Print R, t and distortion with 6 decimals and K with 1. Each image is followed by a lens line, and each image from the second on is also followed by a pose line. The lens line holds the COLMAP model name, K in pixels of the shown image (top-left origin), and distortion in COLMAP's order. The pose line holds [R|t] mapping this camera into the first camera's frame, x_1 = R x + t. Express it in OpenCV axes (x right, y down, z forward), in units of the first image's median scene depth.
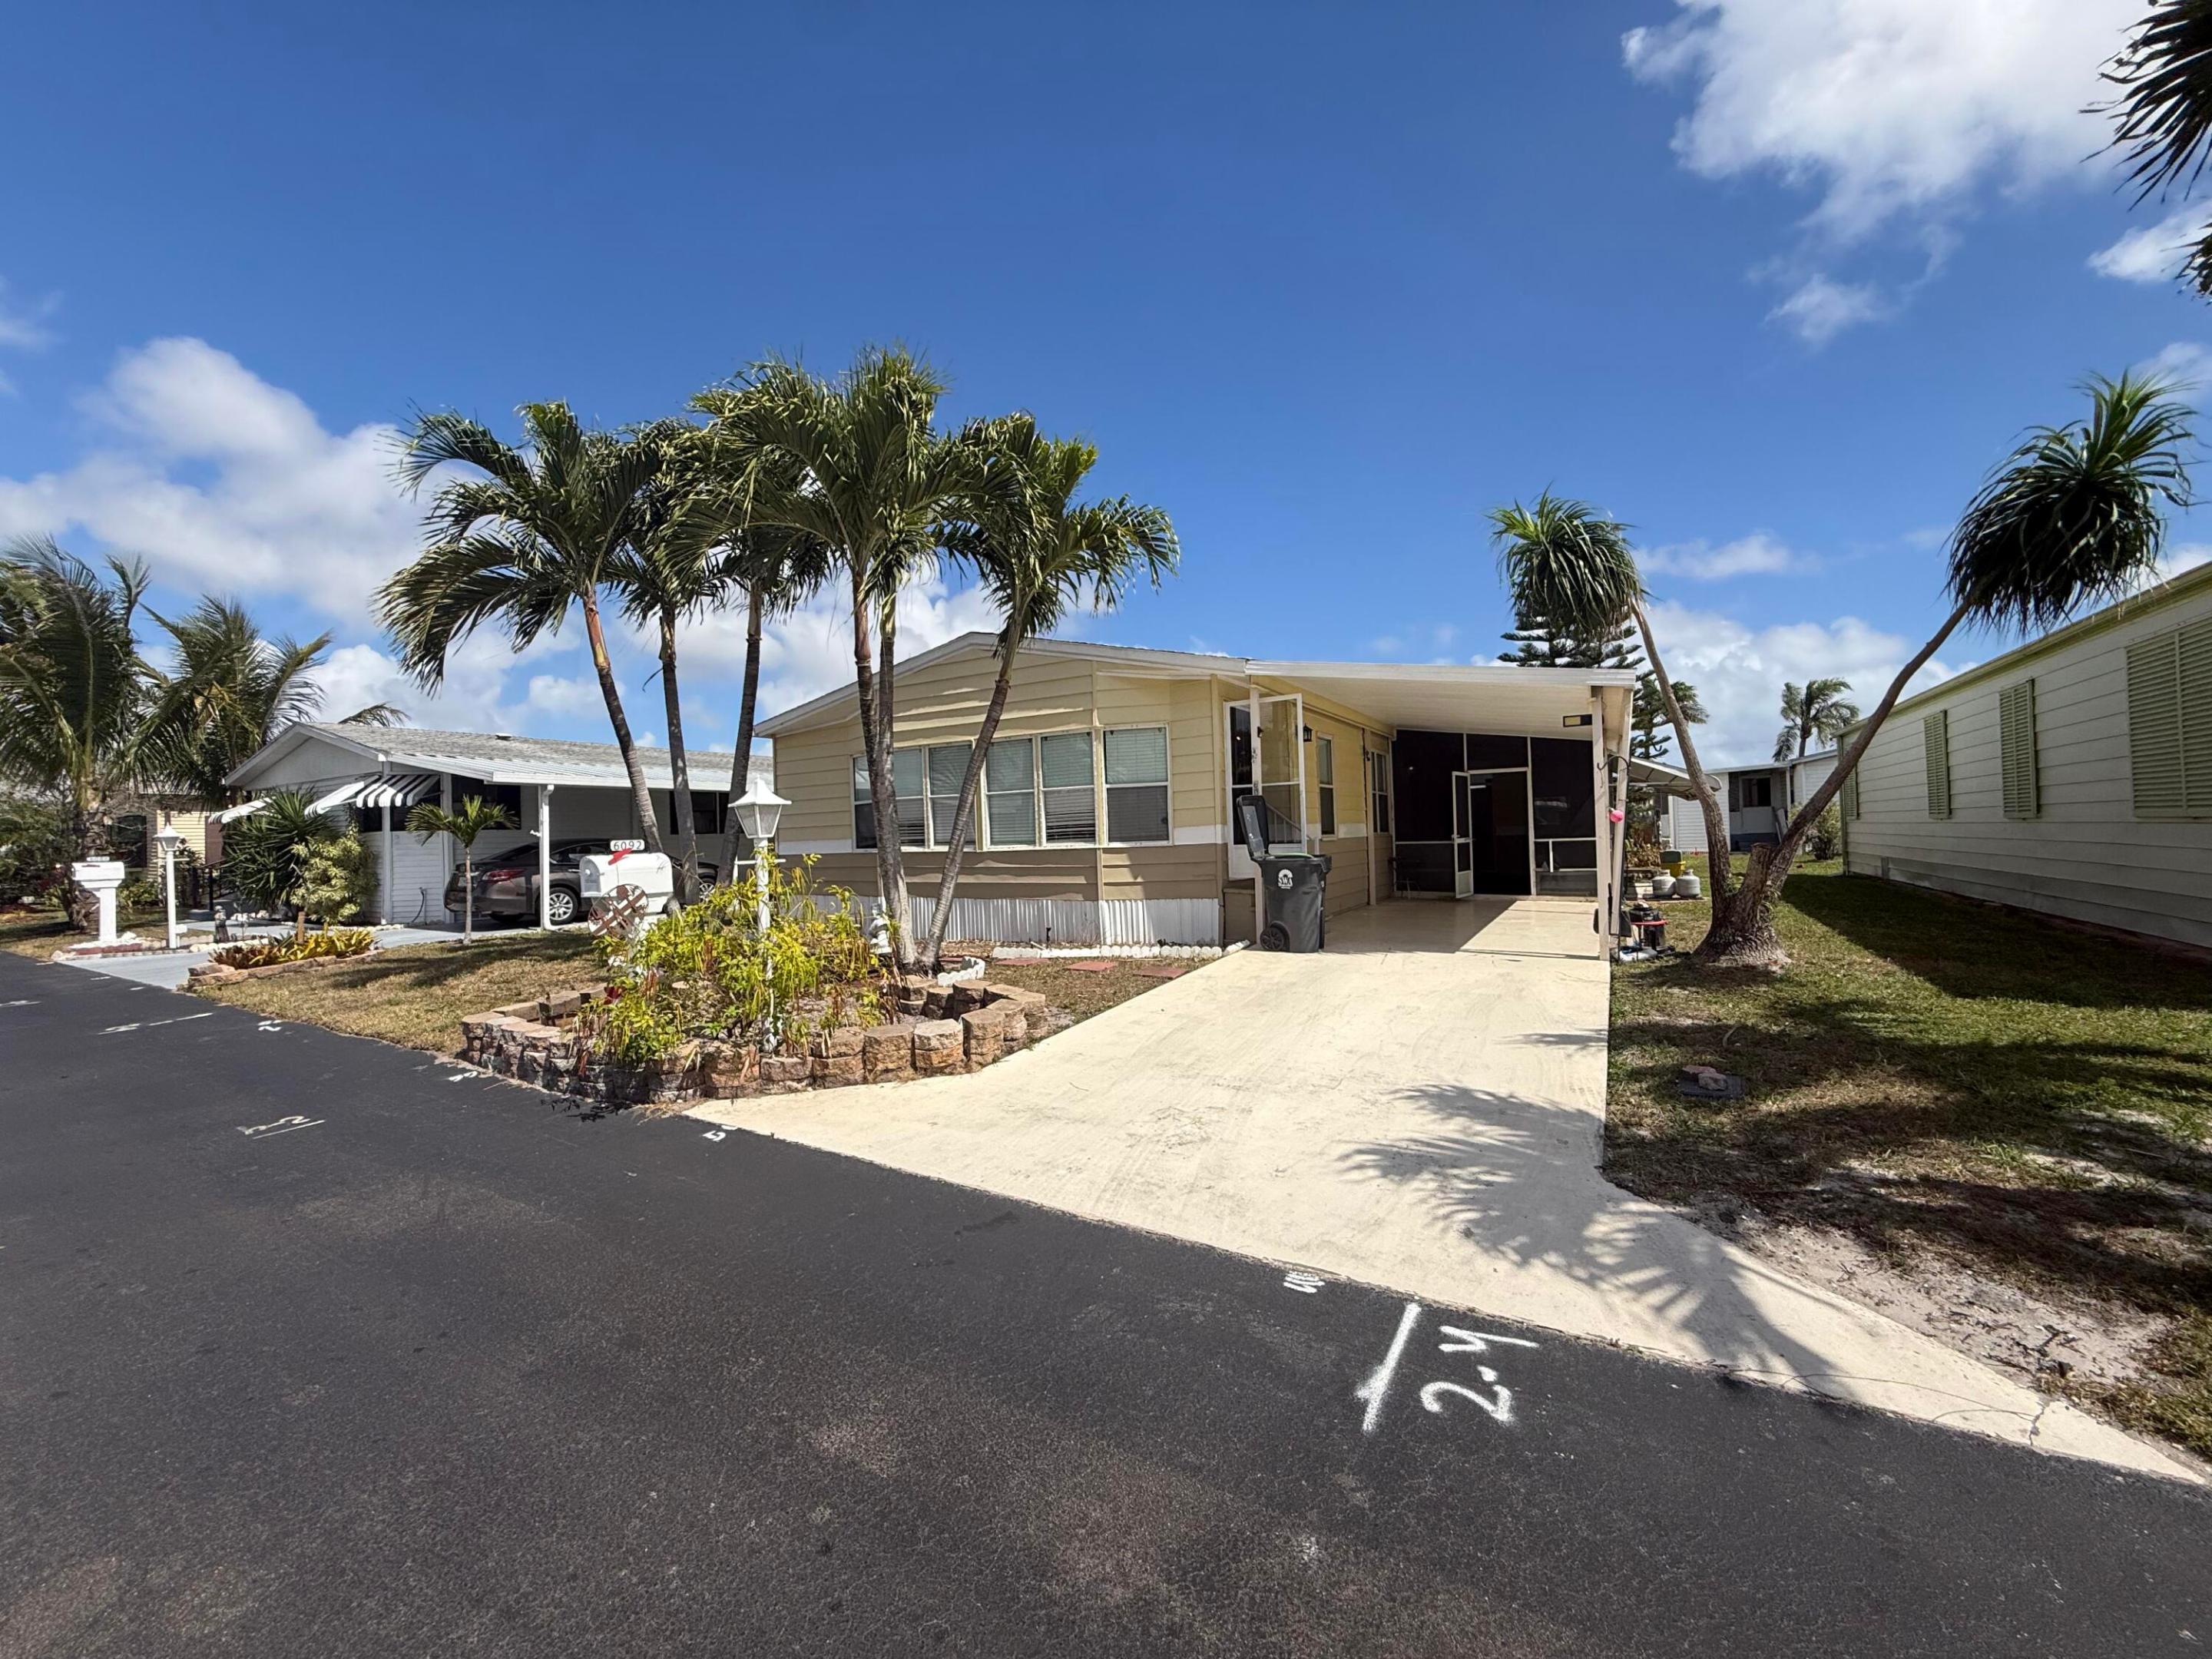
lens RADIAL K [[878.9, 0, 1105.0], [0, 878.9, 814.5], [0, 0, 1]] dist [0.002731, -0.000123]
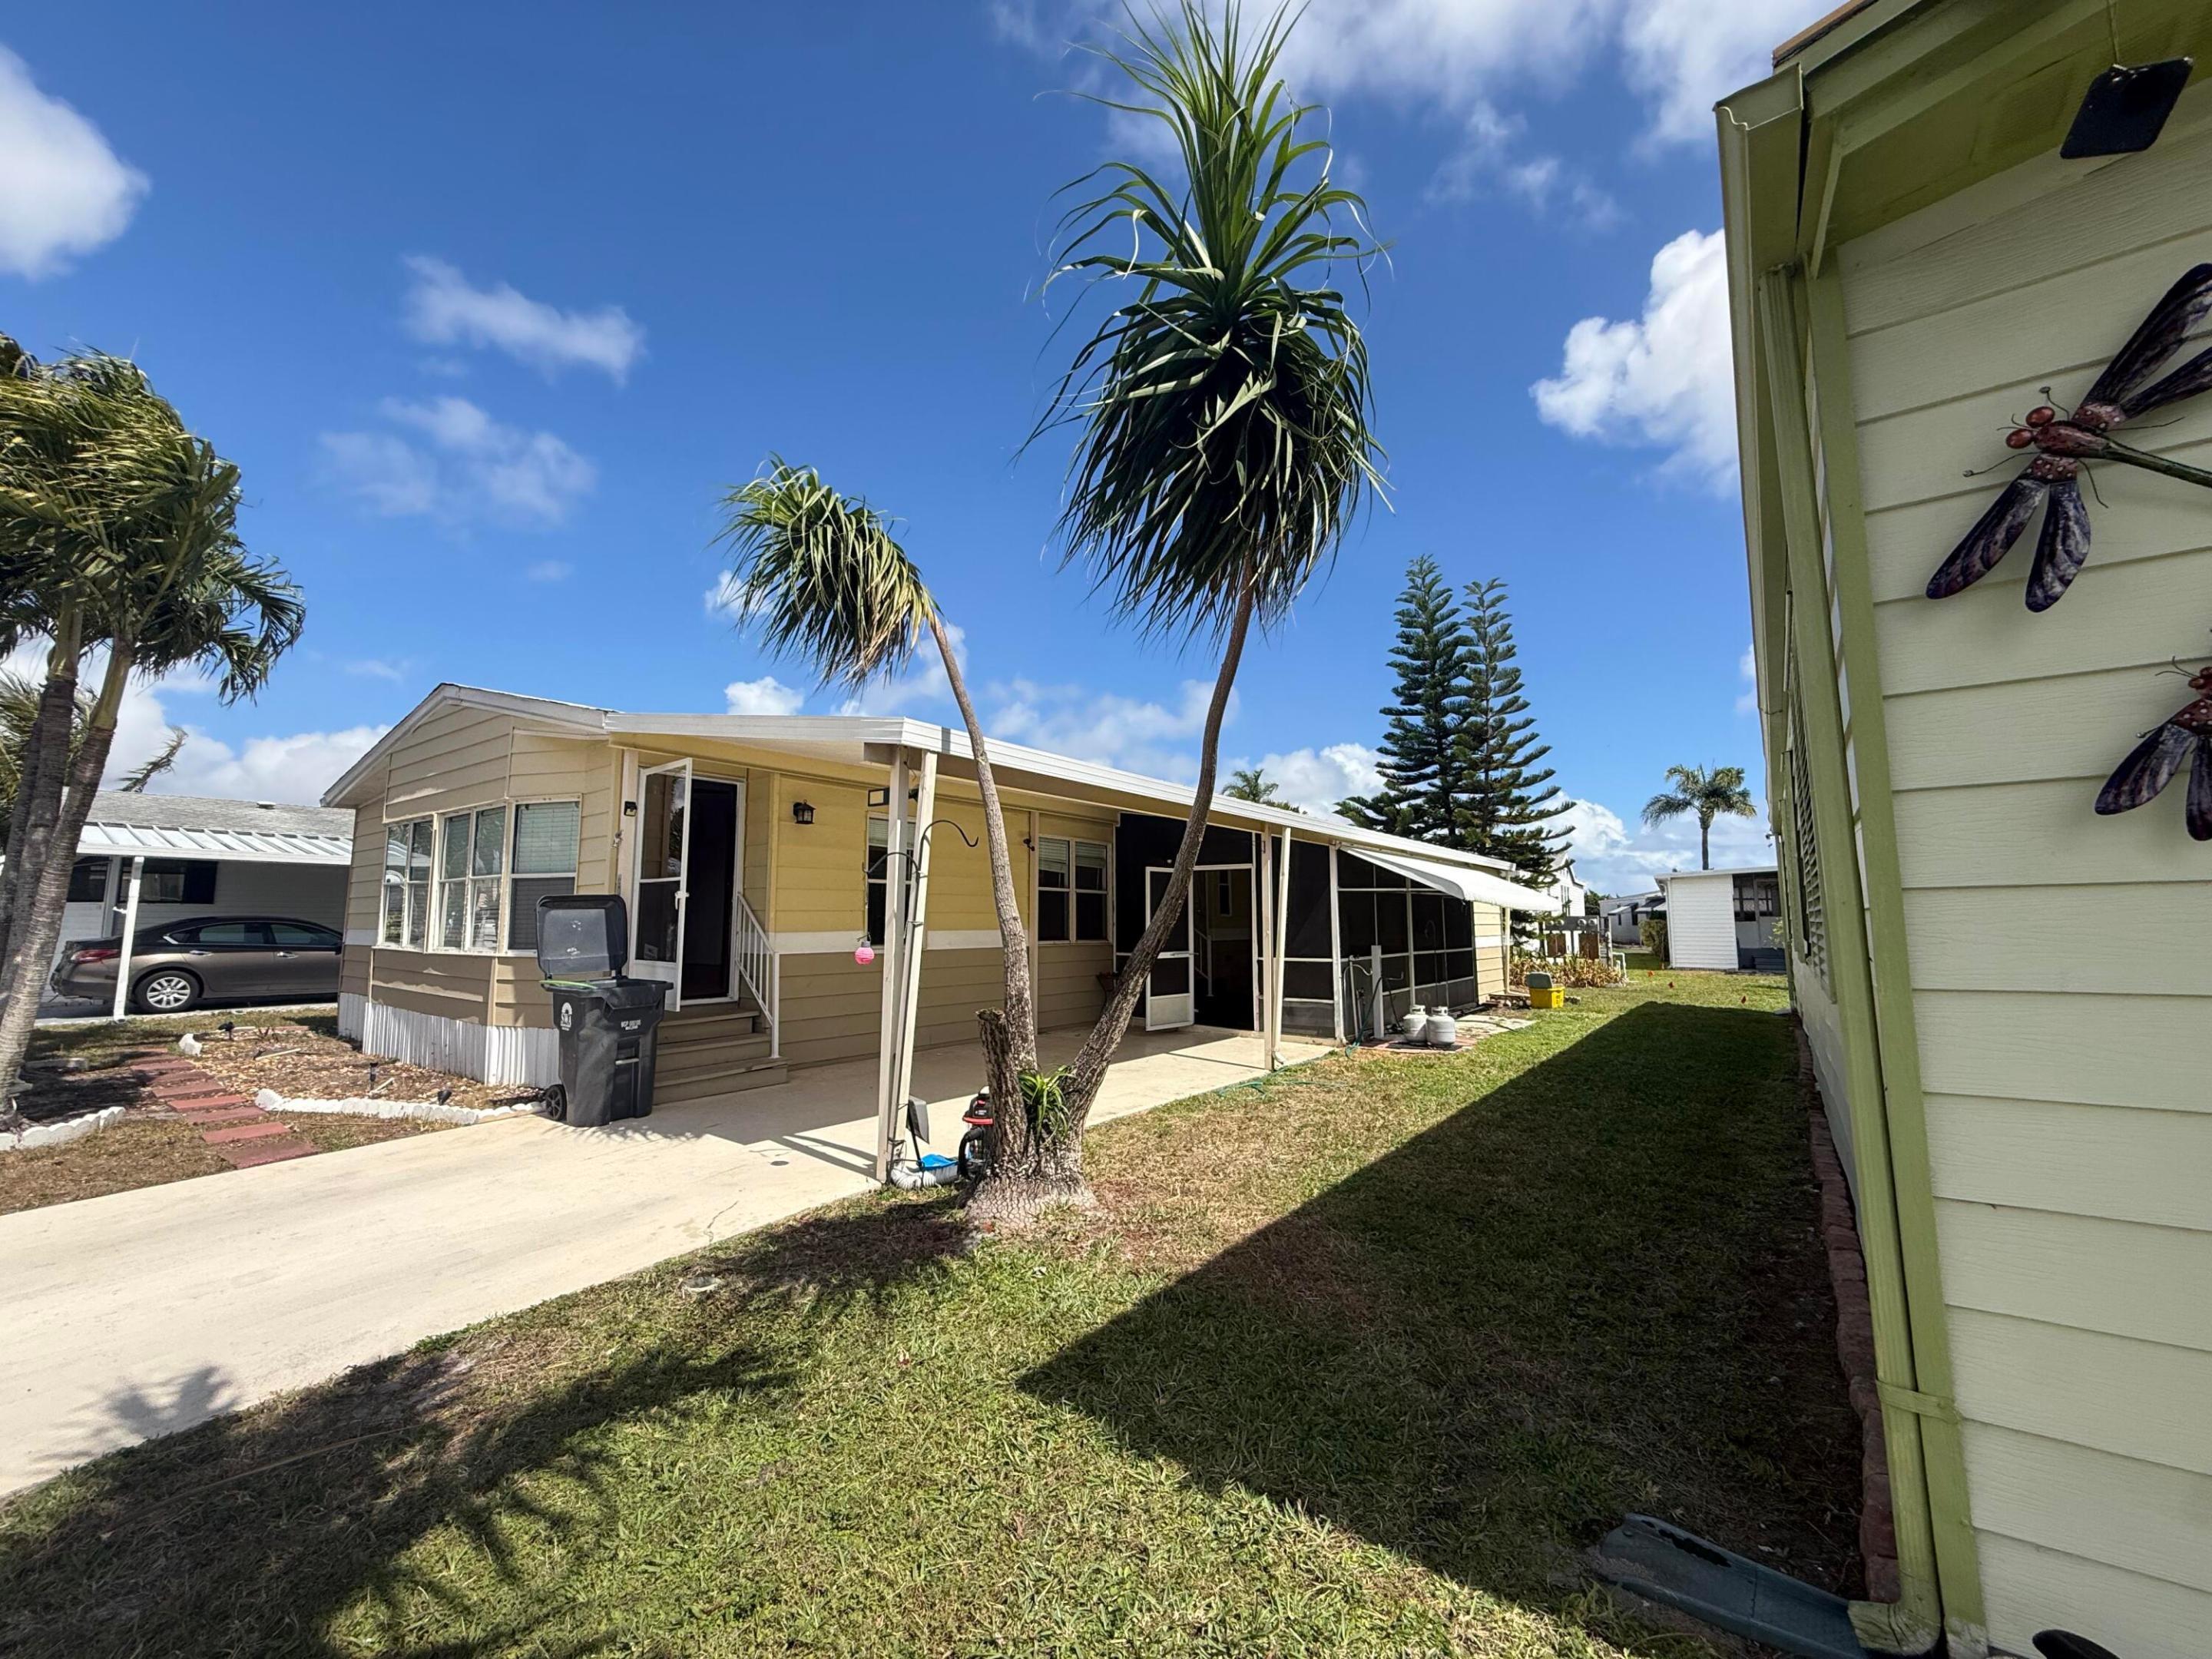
lens RADIAL K [[878.9, 0, 1103.3], [0, 878.9, 820.9], [0, 0, 1]] dist [0.002731, -0.000123]
pose [[0.991939, 0.017663, -0.125479, 0.600784], [-0.028311, 0.996098, -0.083588, -0.030098], [0.123513, 0.086466, 0.988569, 0.286616]]
